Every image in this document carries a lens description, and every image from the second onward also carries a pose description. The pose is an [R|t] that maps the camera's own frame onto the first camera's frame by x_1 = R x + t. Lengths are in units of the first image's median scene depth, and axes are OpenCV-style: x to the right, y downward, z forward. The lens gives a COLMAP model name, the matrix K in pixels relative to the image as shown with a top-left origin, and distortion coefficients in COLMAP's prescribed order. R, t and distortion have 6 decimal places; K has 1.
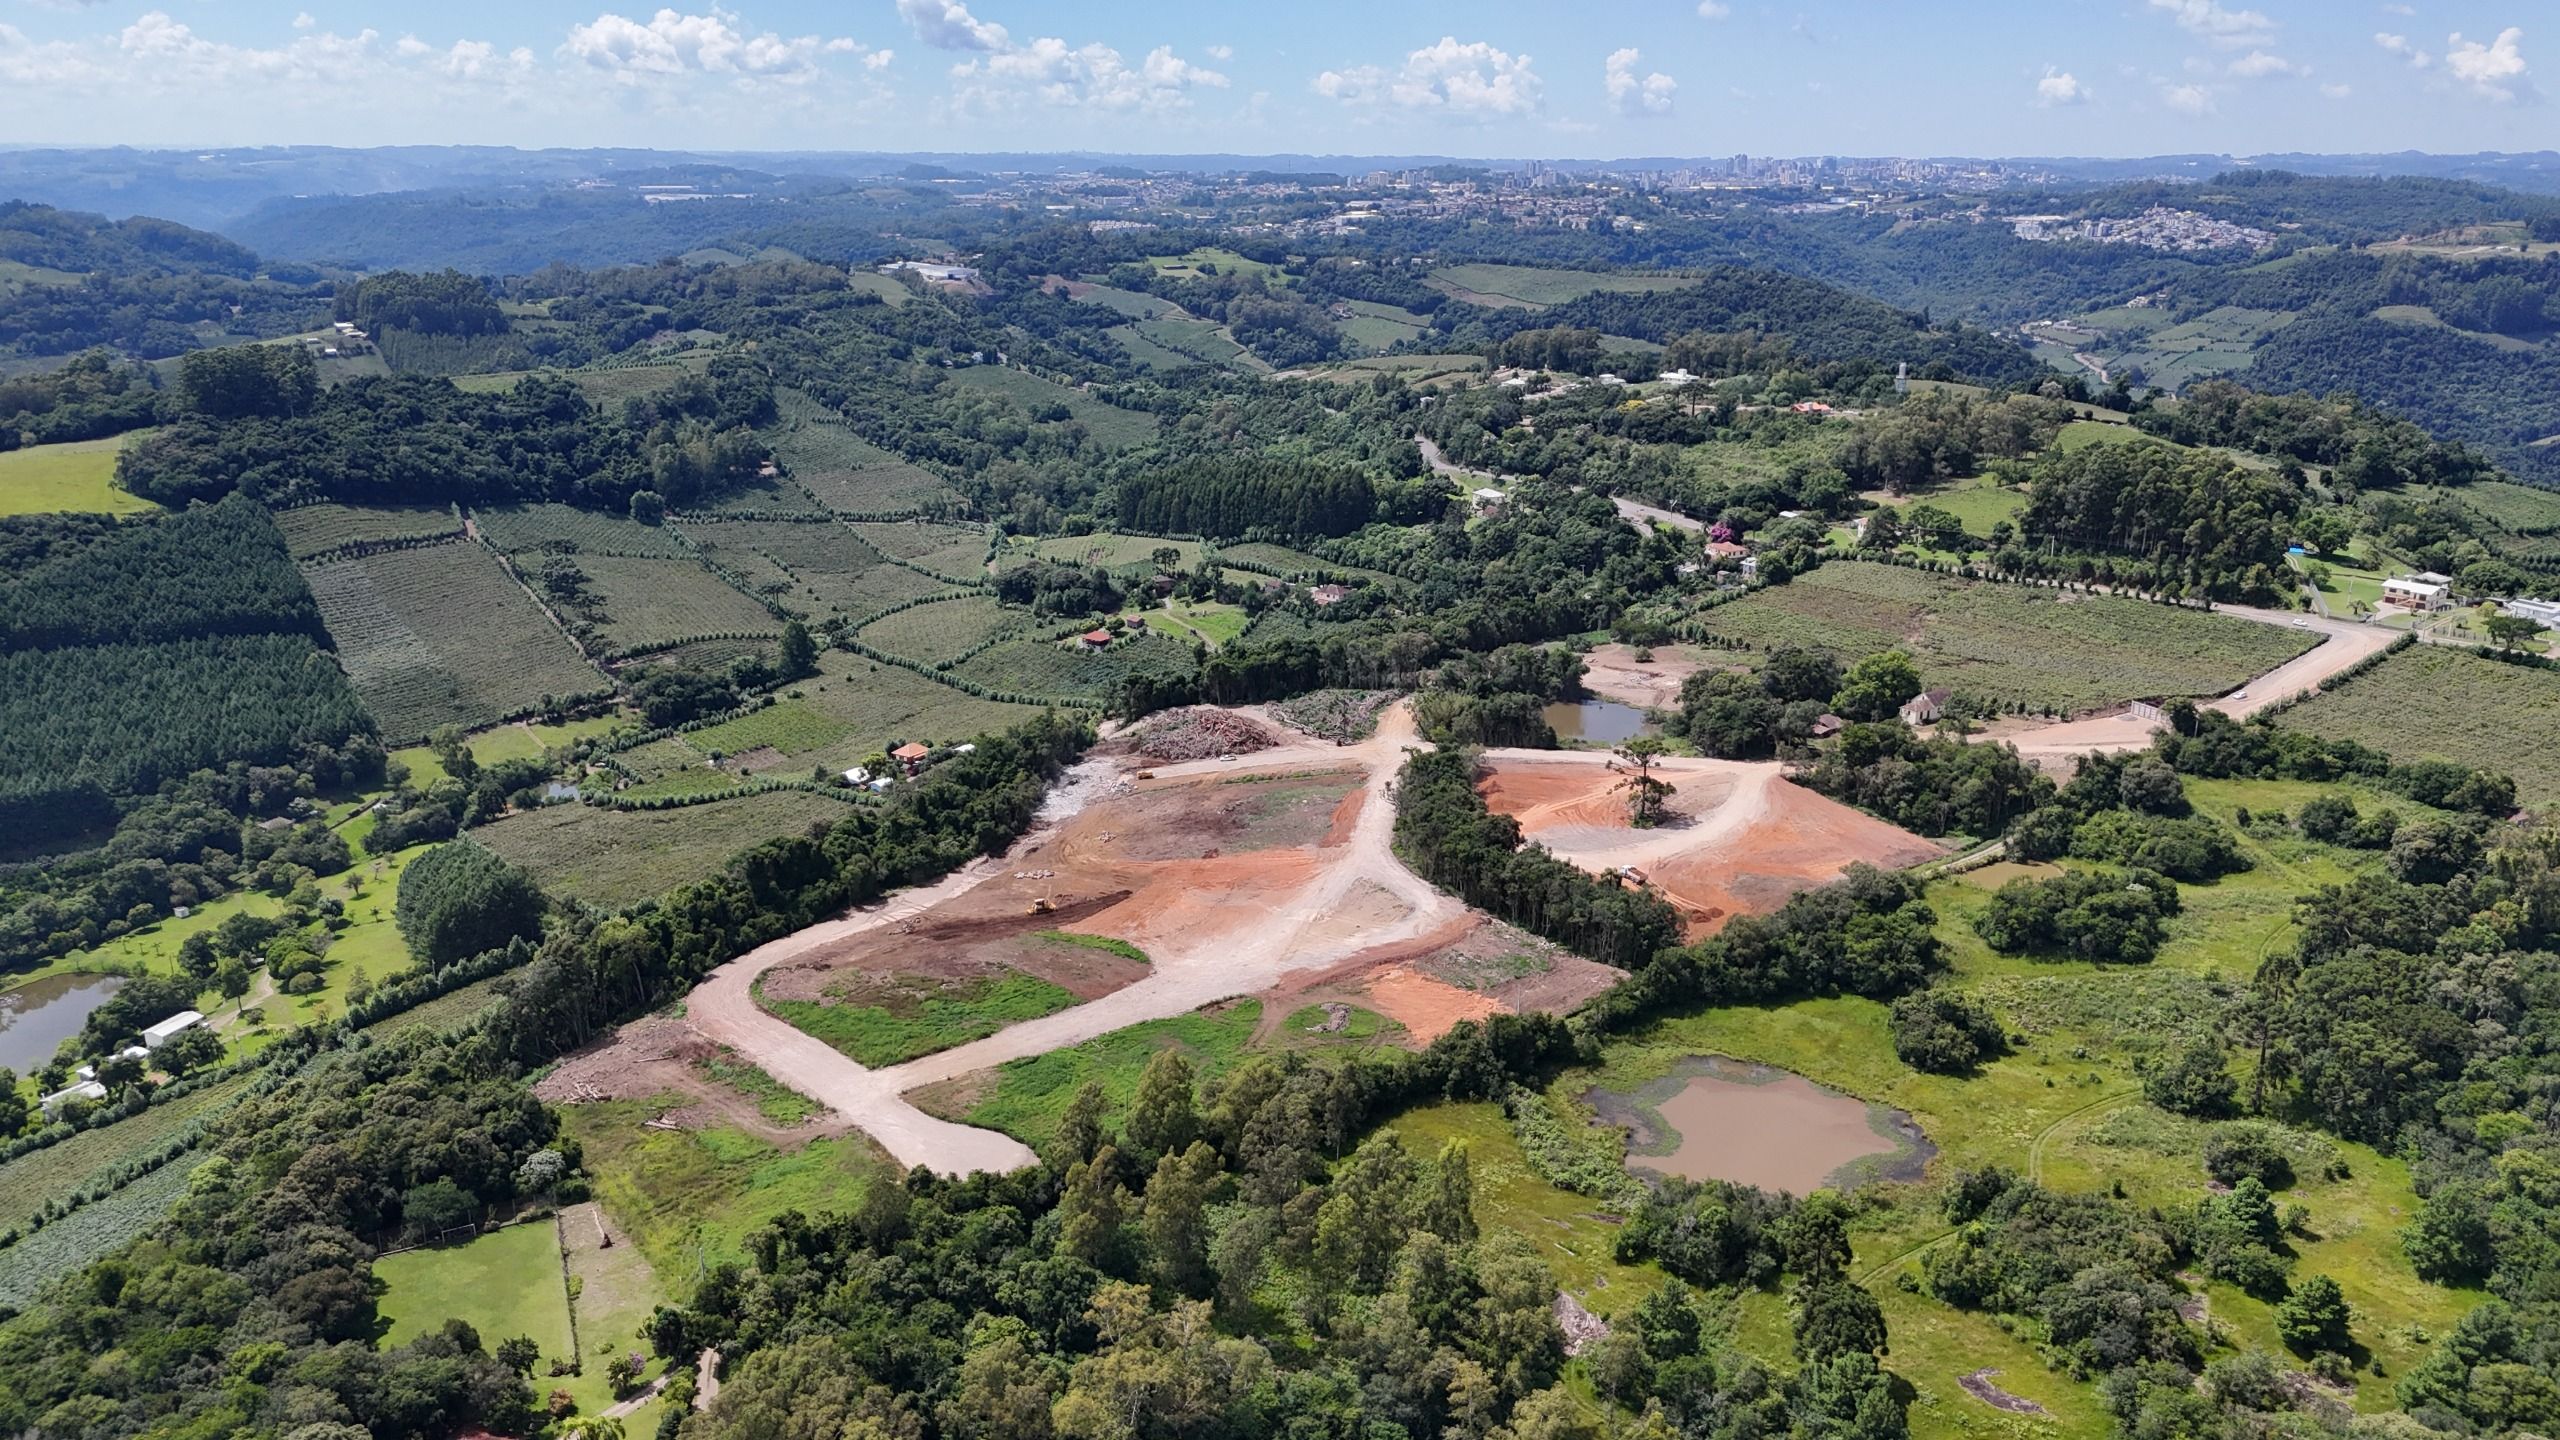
lens RADIAL K [[1895.3, 0, 1285.4], [0, 1895.3, 719.1], [0, 0, 1]] dist [0.064872, -0.054249]
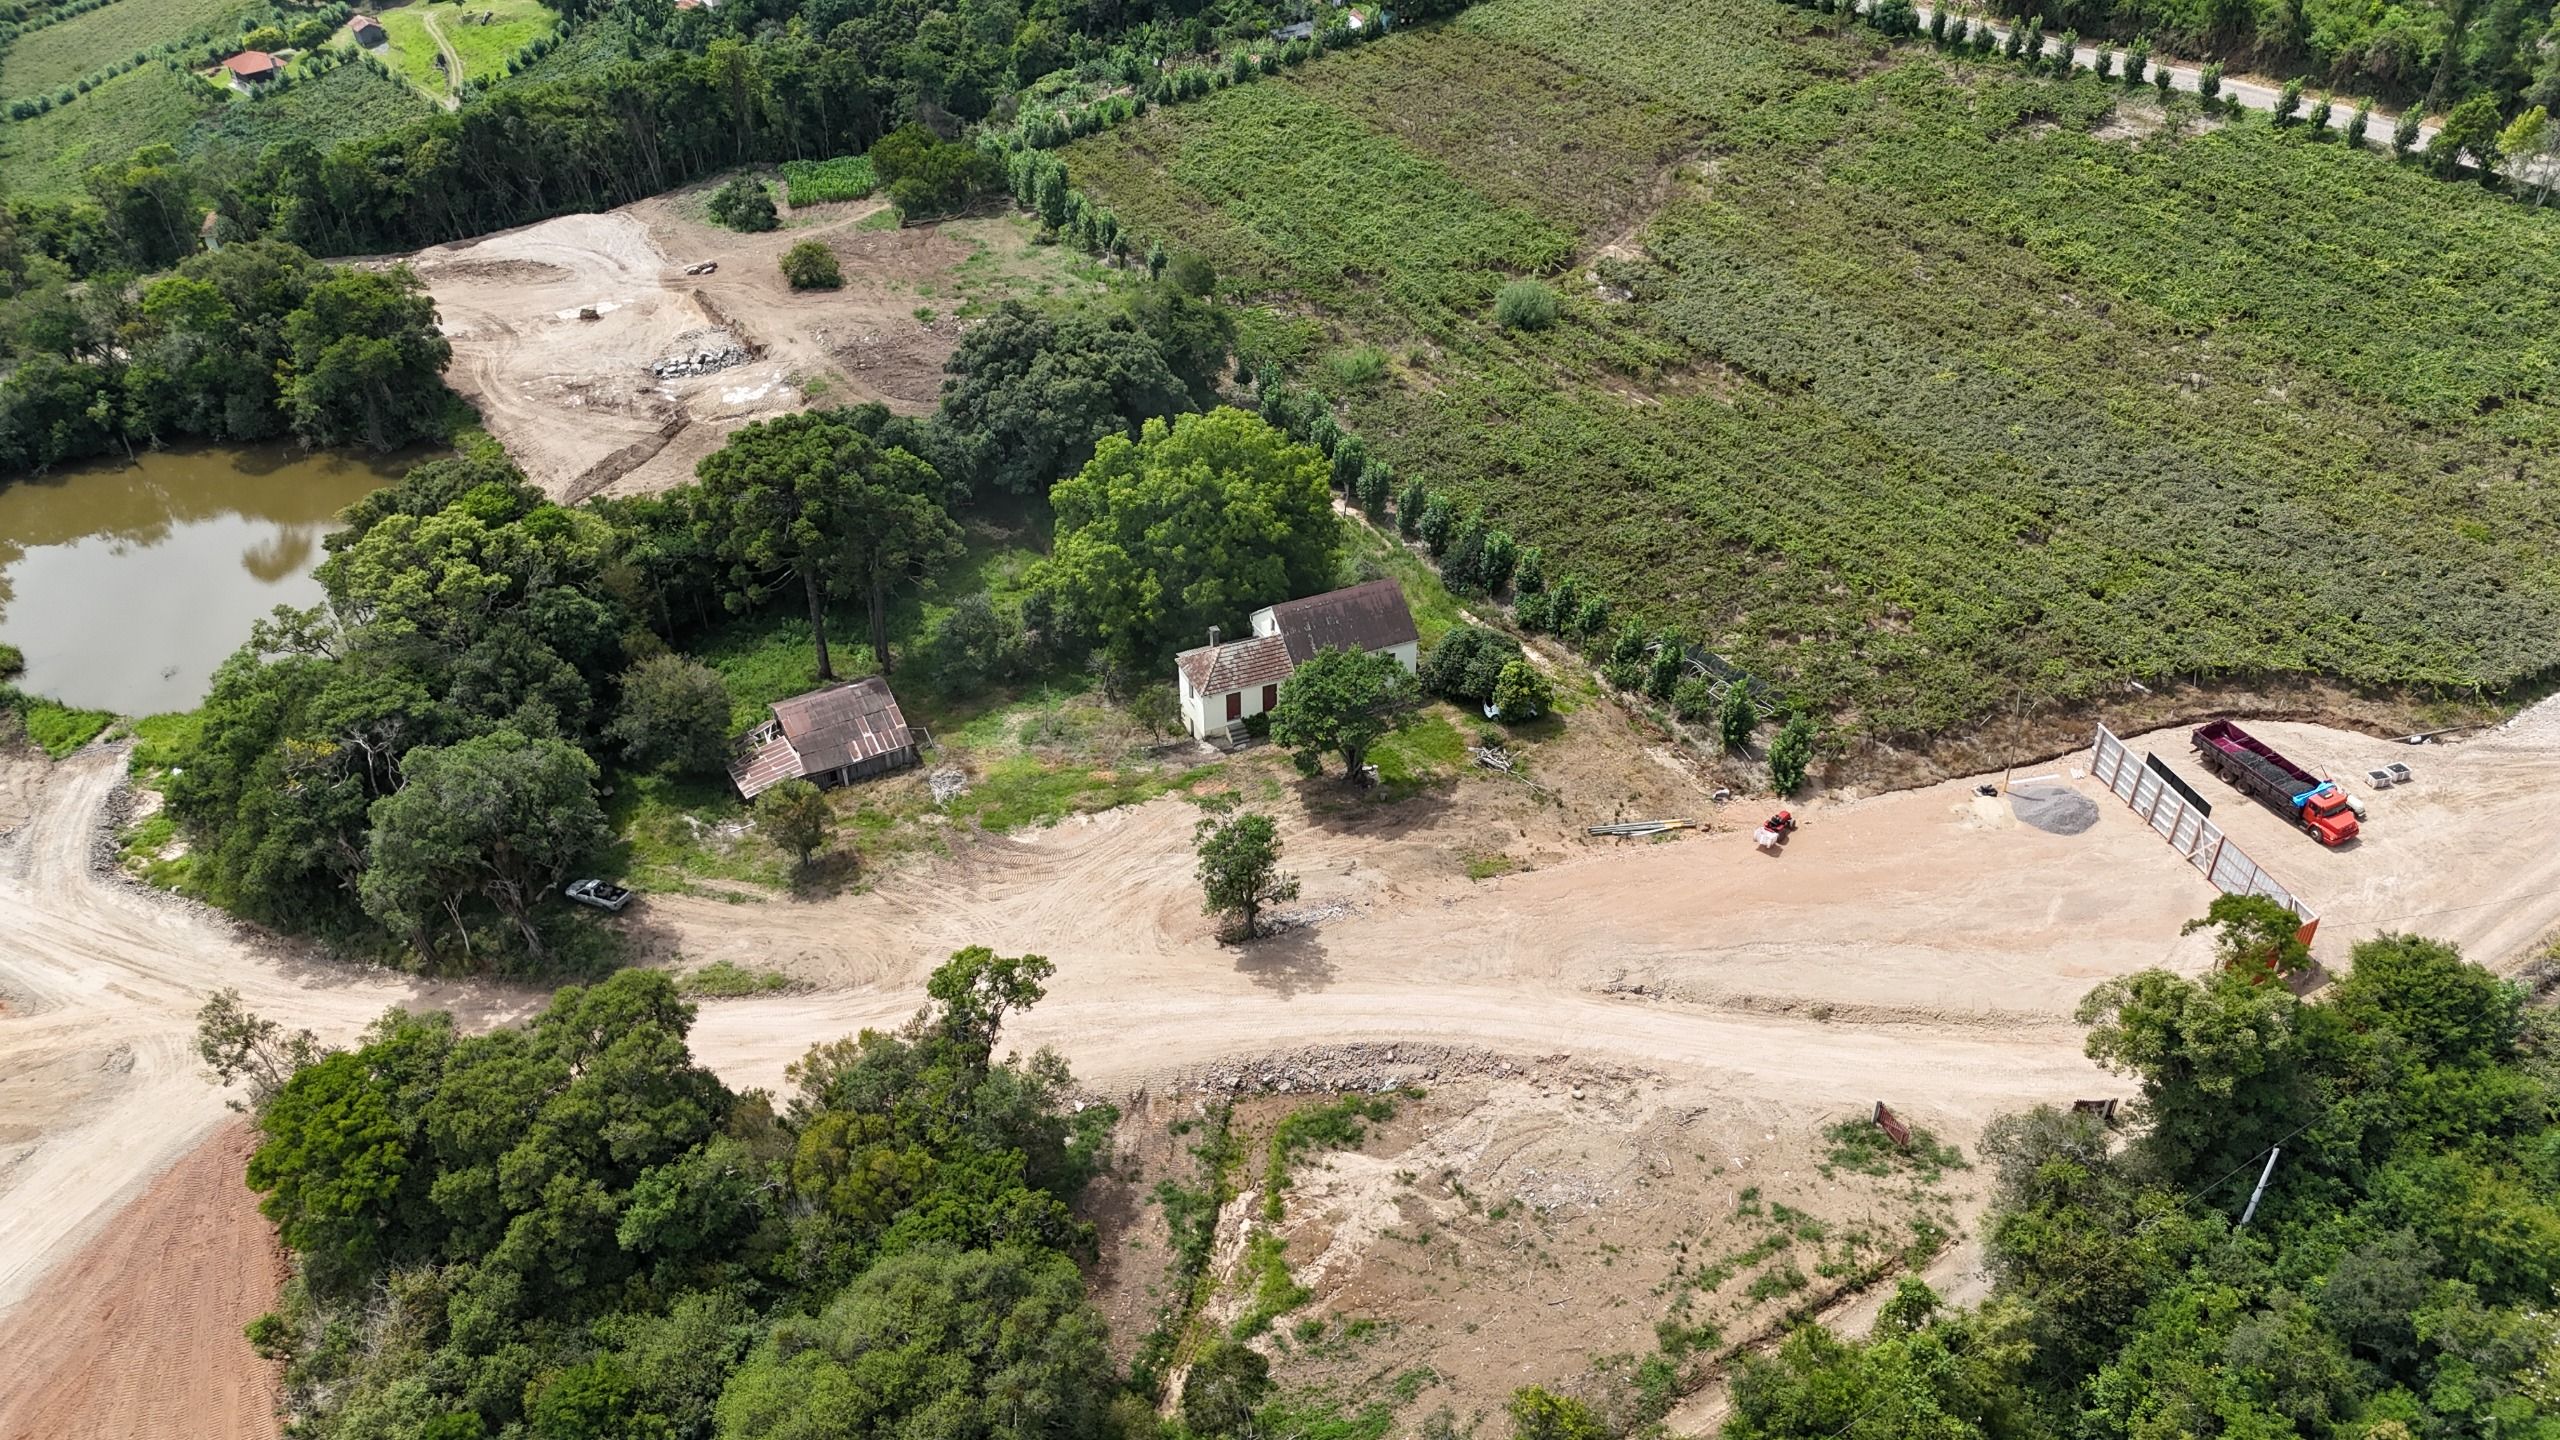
lens RADIAL K [[1895.3, 0, 1285.4], [0, 1895.3, 719.1], [0, 0, 1]] dist [0.064872, -0.054249]
pose [[0.990926, 0.073534, -0.112508, 0.290441], [-0.033793, 0.946483, 0.320979, -0.062993], [0.130090, -0.314265, 0.940380, 0.603241]]
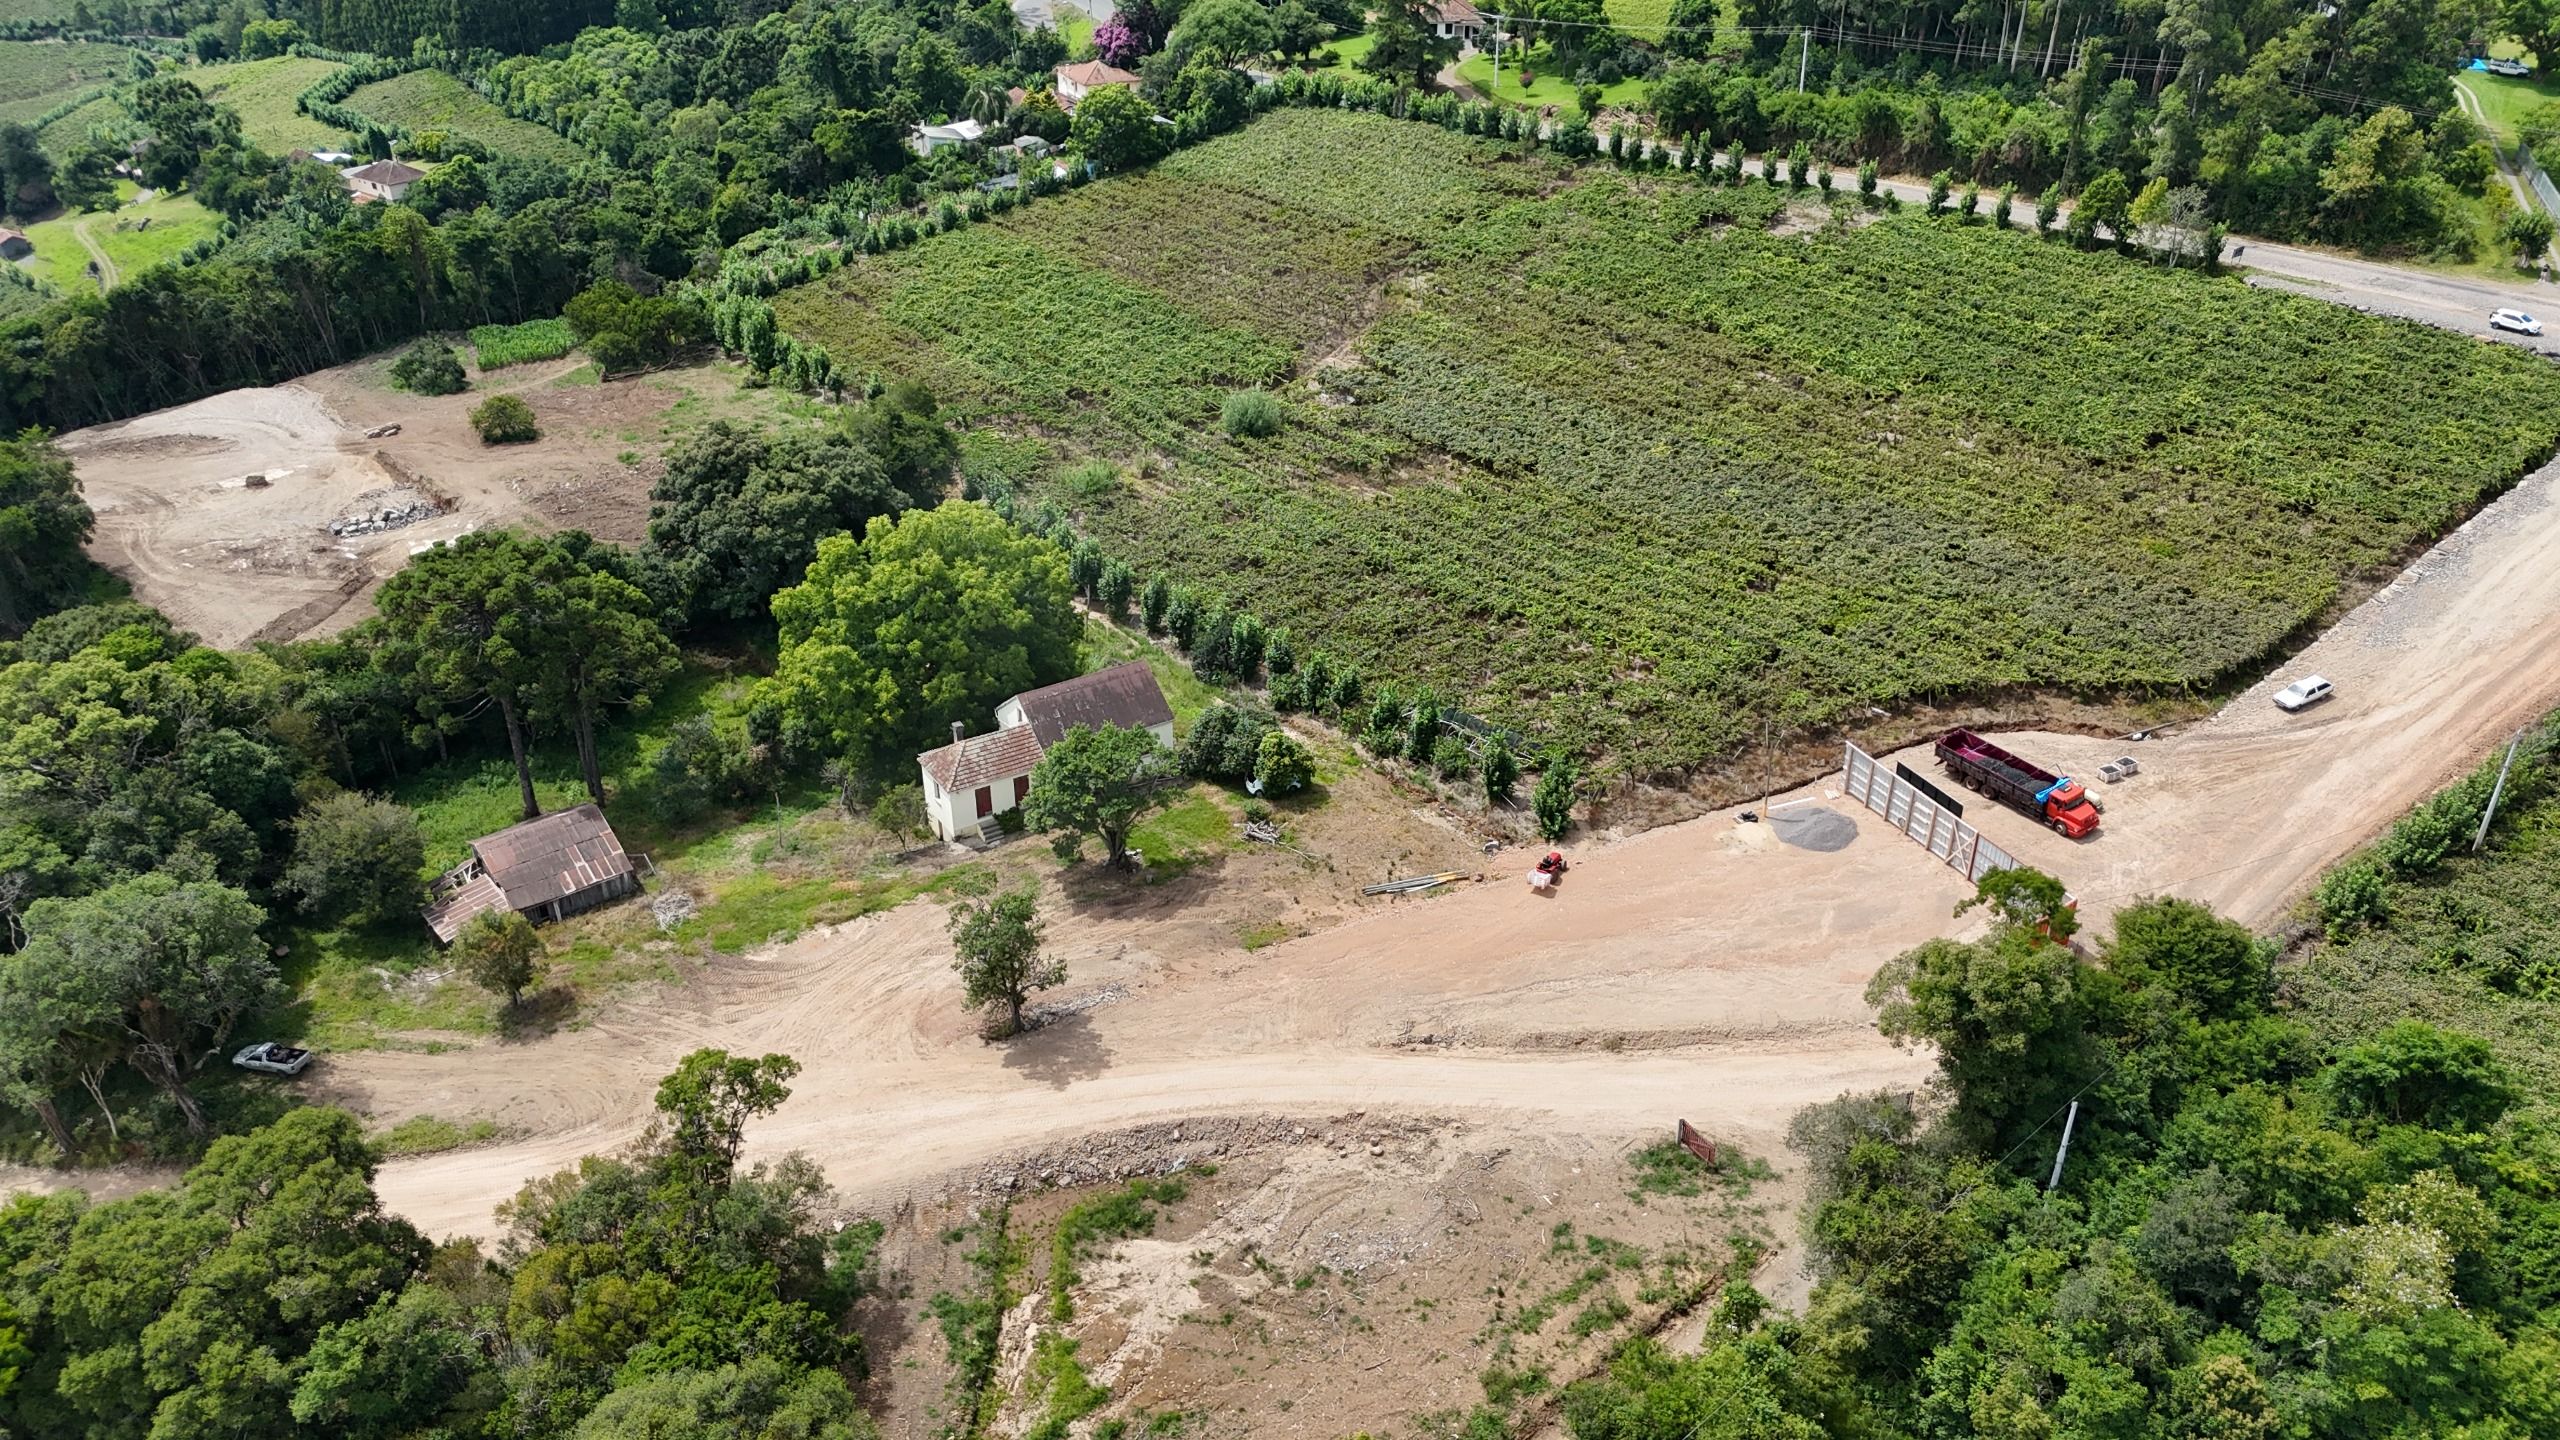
lens RADIAL K [[1895.3, 0, 1285.4], [0, 1895.3, 719.1], [0, 0, 1]] dist [0.064872, -0.054249]
pose [[0.999841, -0.013168, 0.012034, 0.290525], [0.010077, 0.973589, 0.228083, -0.051721], [-0.014720, -0.227926, 0.973567, 0.607070]]
